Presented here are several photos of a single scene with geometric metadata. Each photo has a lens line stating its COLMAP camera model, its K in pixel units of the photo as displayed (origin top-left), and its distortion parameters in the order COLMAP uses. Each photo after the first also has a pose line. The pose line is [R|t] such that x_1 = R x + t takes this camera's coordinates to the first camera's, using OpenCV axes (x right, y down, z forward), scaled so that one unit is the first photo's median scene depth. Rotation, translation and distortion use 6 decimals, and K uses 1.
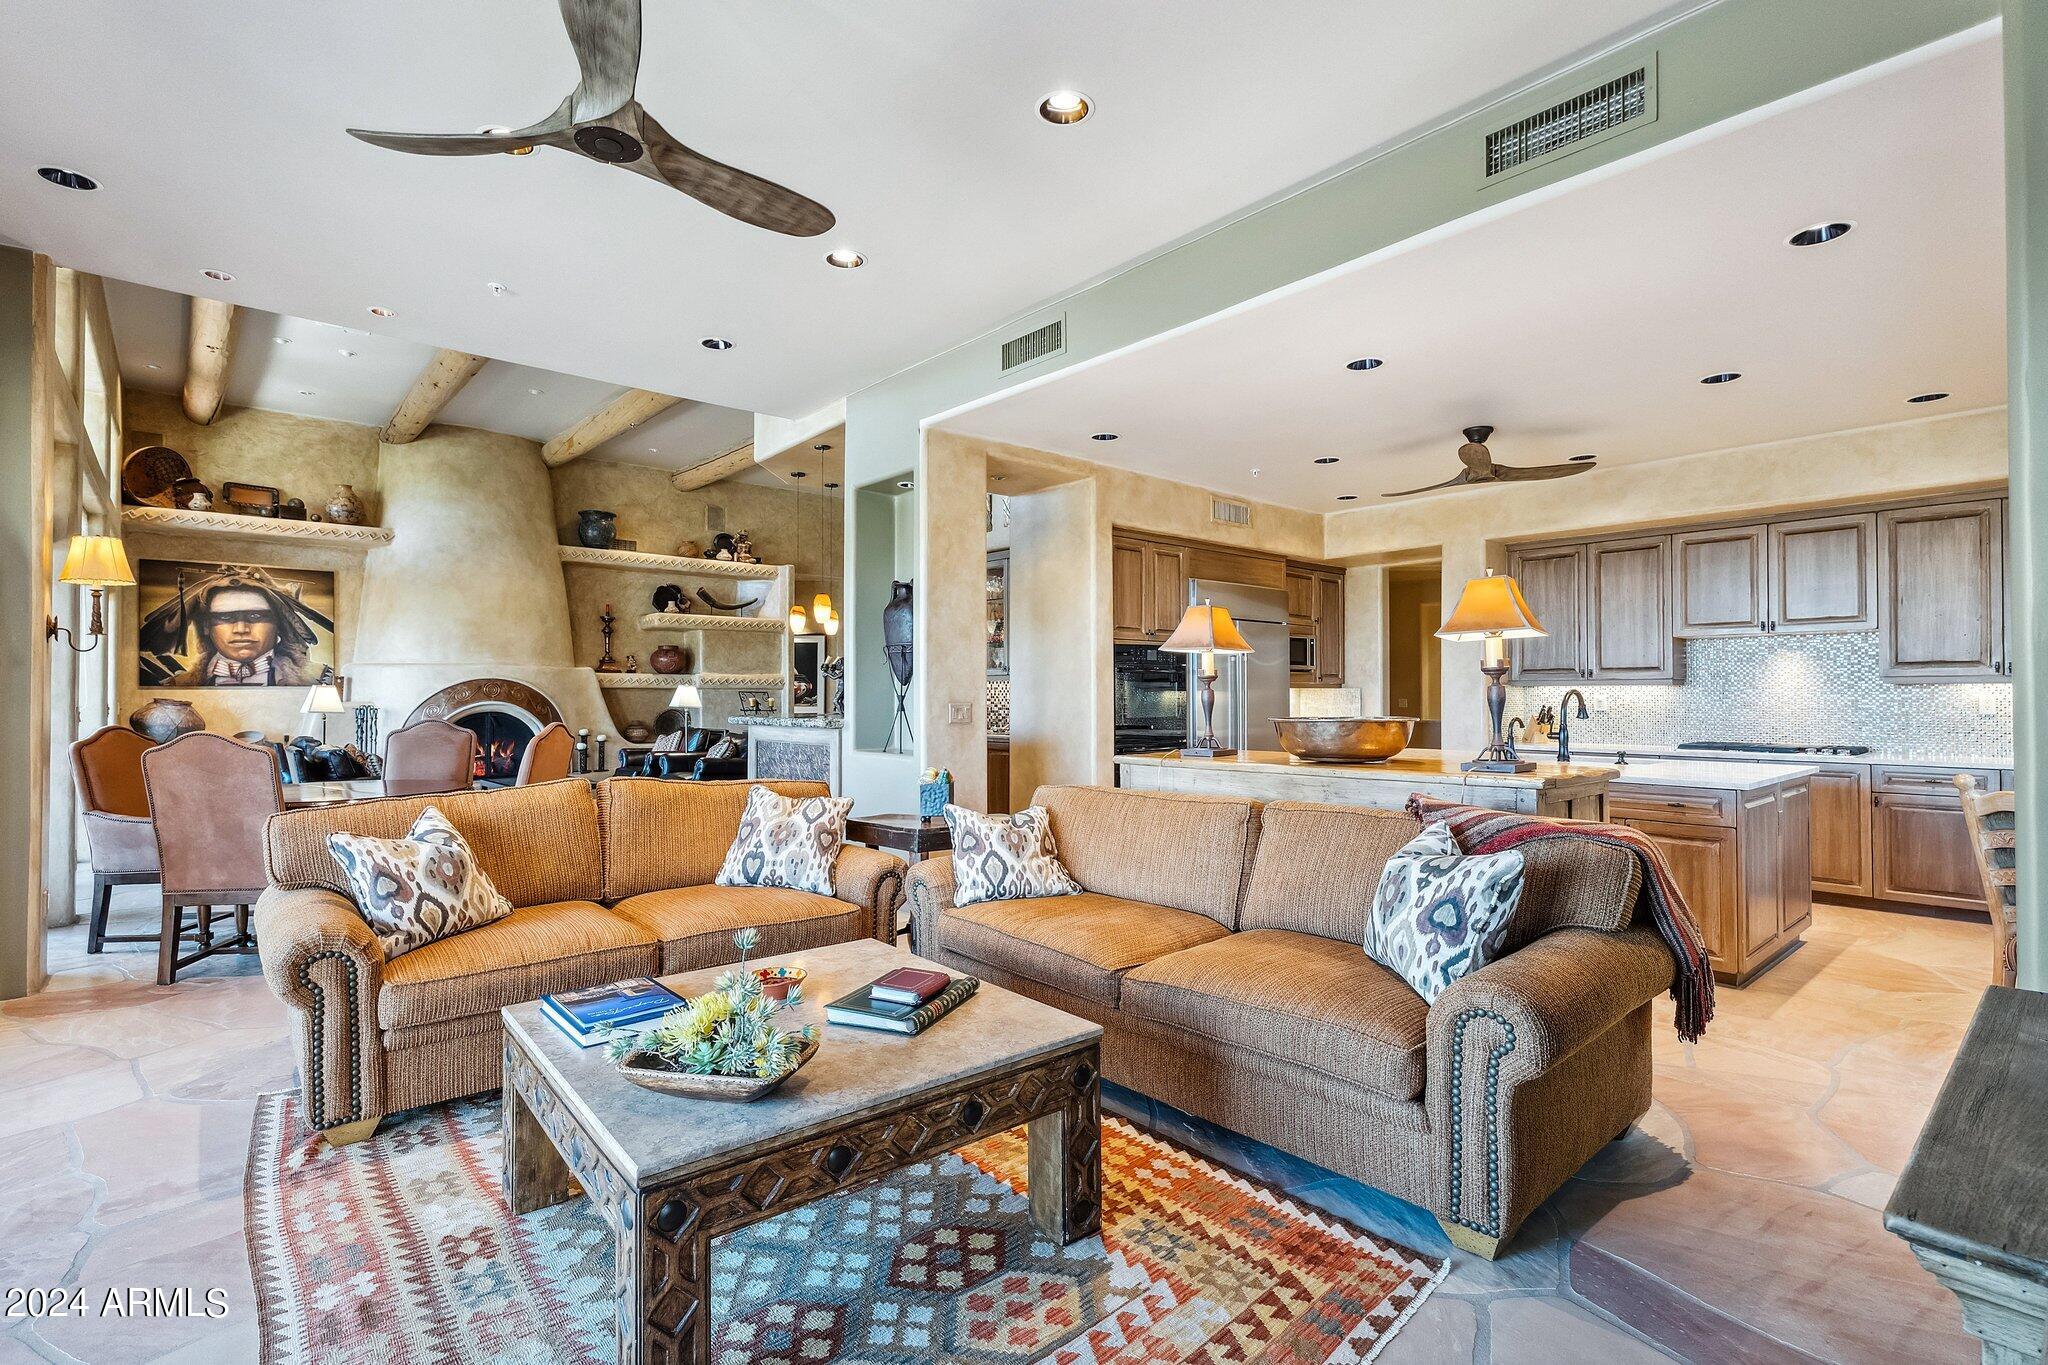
lens RADIAL K [[957.4, 0, 1019.3], [0, 957.4, 662.6], [0, 0, 1]] dist [0.003700, 0.000226]
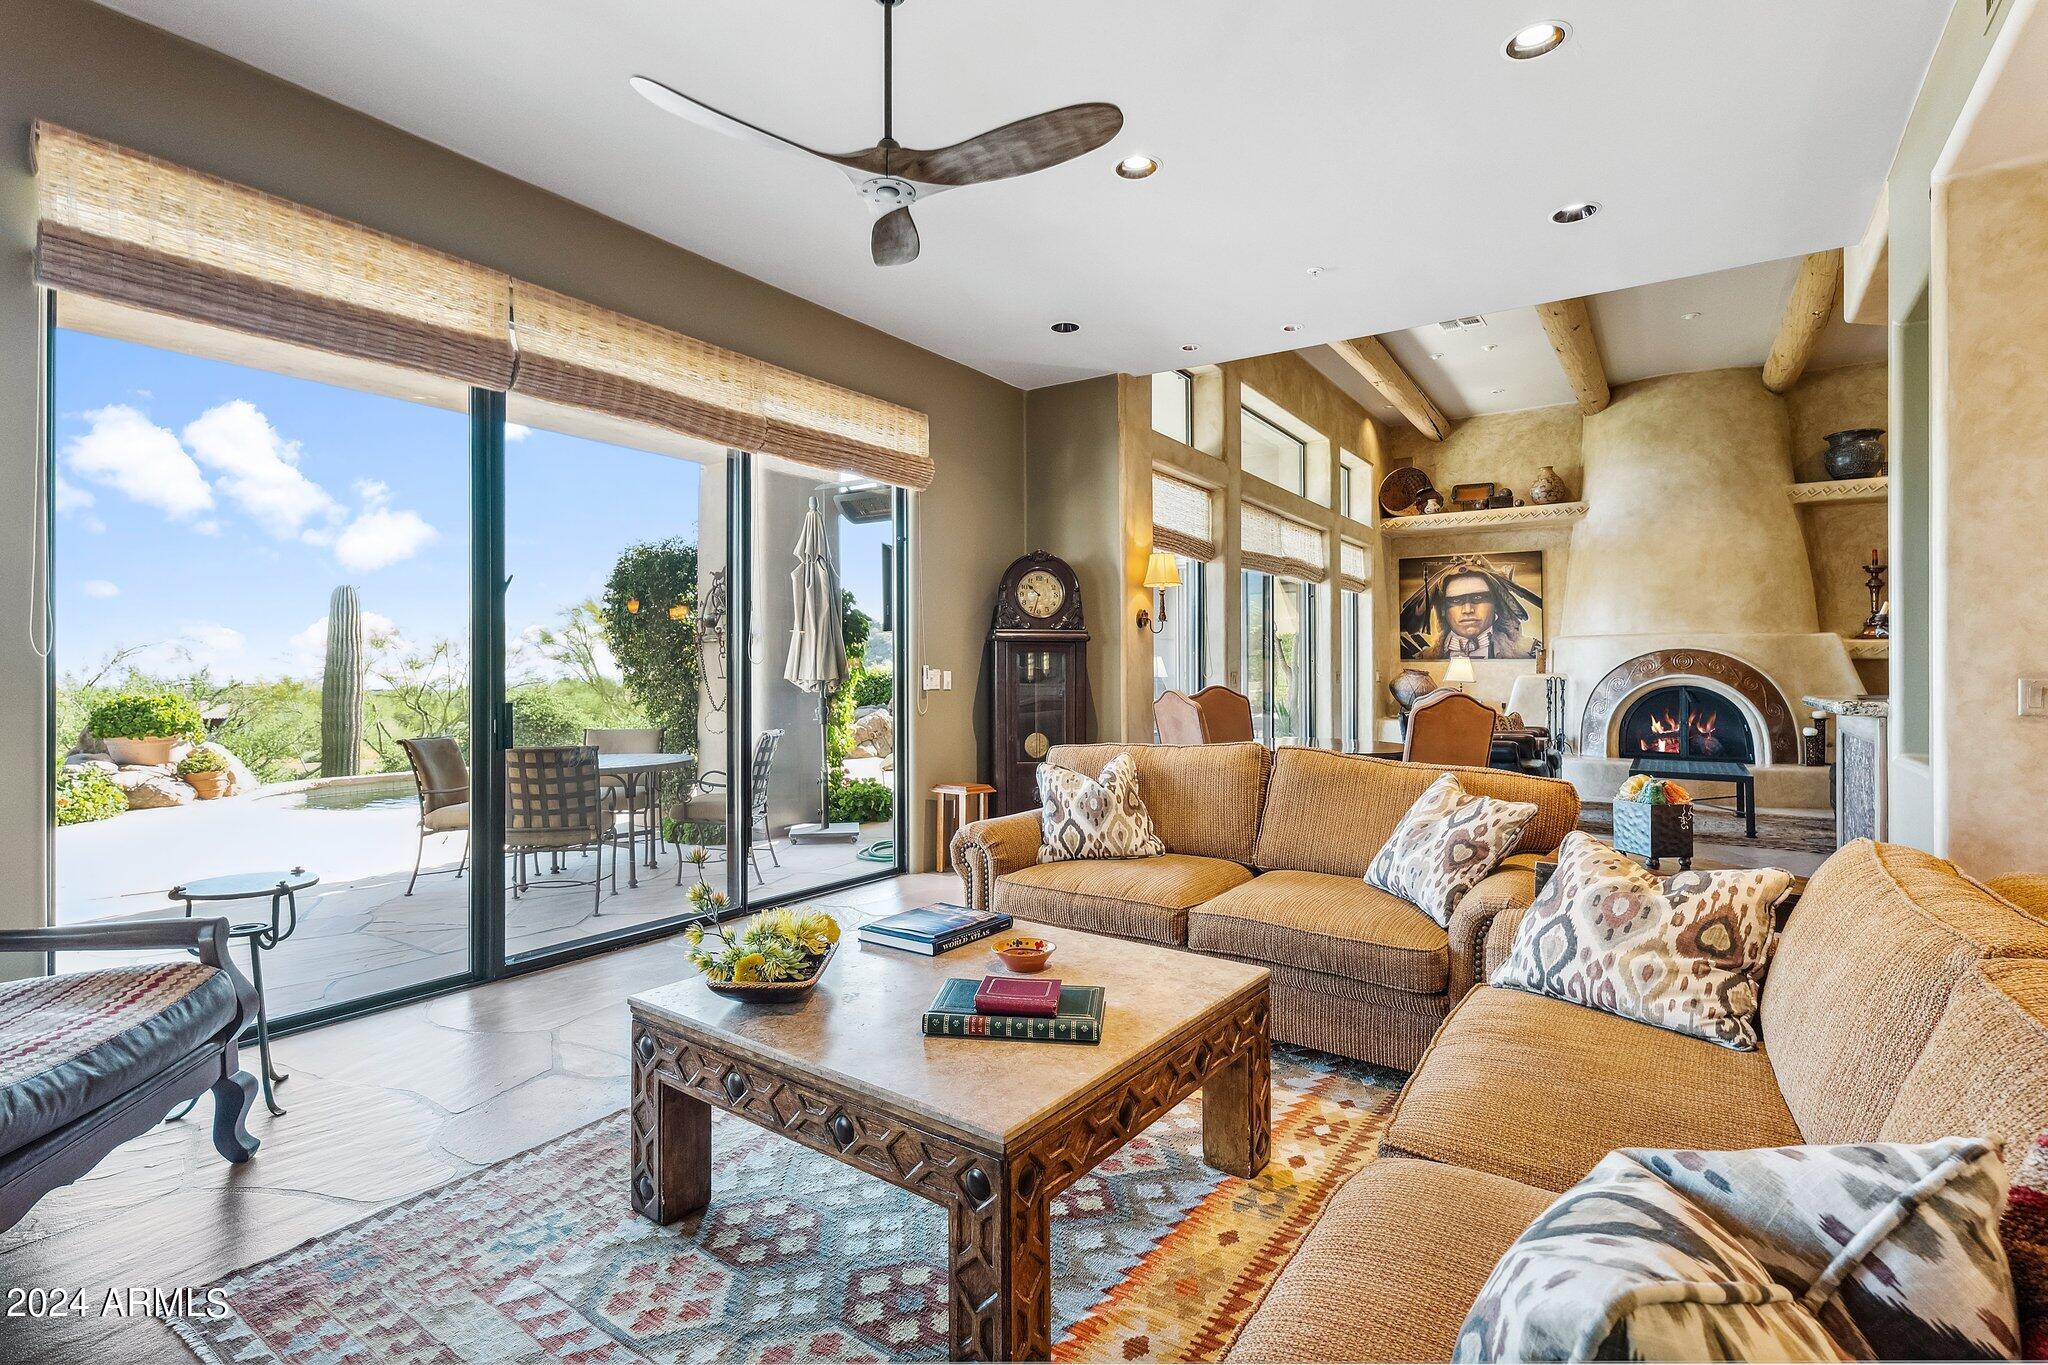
lens RADIAL K [[957.0, 0, 1031.0], [0, 957.0, 653.1], [0, 0, 1]] dist [0.003119, 0.000433]
pose [[0.258967, -0.012945, -0.965799, 0.166022], [0.027715, 0.999598, -0.005967, 0.009409], [0.965488, -0.025222, 0.259222, 0.187191]]
